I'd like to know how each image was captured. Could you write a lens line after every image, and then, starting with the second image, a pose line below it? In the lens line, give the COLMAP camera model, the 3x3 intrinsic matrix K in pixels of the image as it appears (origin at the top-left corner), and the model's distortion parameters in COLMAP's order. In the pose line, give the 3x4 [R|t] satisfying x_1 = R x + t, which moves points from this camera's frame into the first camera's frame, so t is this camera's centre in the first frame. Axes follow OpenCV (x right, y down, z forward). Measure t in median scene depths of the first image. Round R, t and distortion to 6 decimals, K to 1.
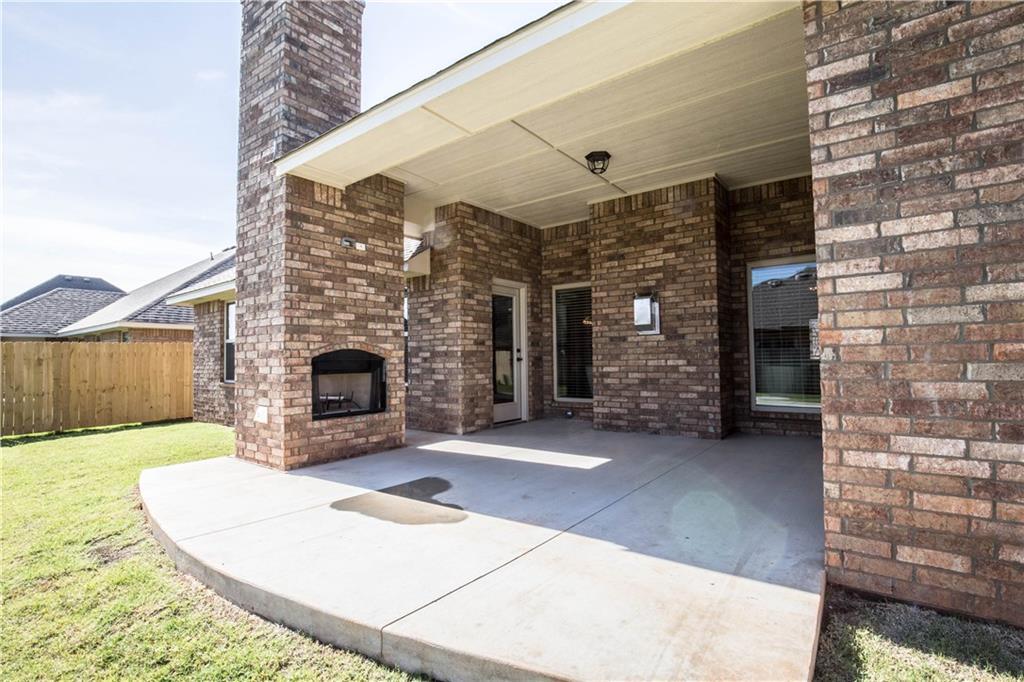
lens RADIAL K [[479.0, 0, 514.4], [0, 479.0, 340.6], [0, 0, 1]] dist [-0.020433, 0.000292]
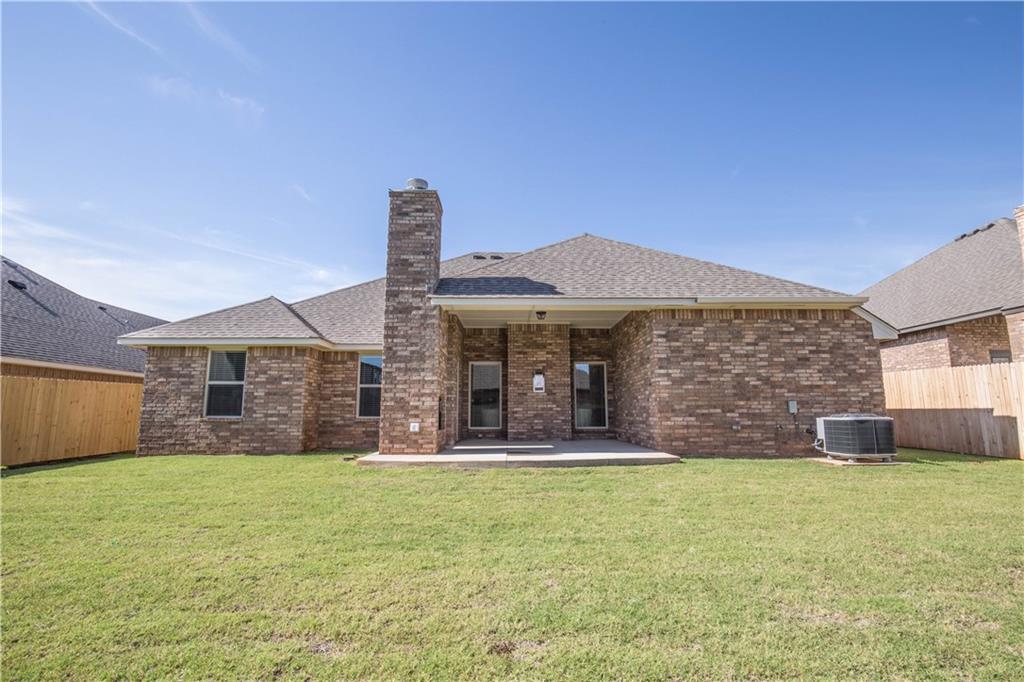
lens RADIAL K [[479.0, 0, 510.1], [0, 479.0, 339.8], [0, 0, 1]] dist [-0.020433, 0.000292]
pose [[0.790239, 0.106284, 0.603512, -1.155119], [-0.032078, 0.990669, -0.132463, 0.042914], [-0.611959, 0.085318, 0.786274, -0.609412]]
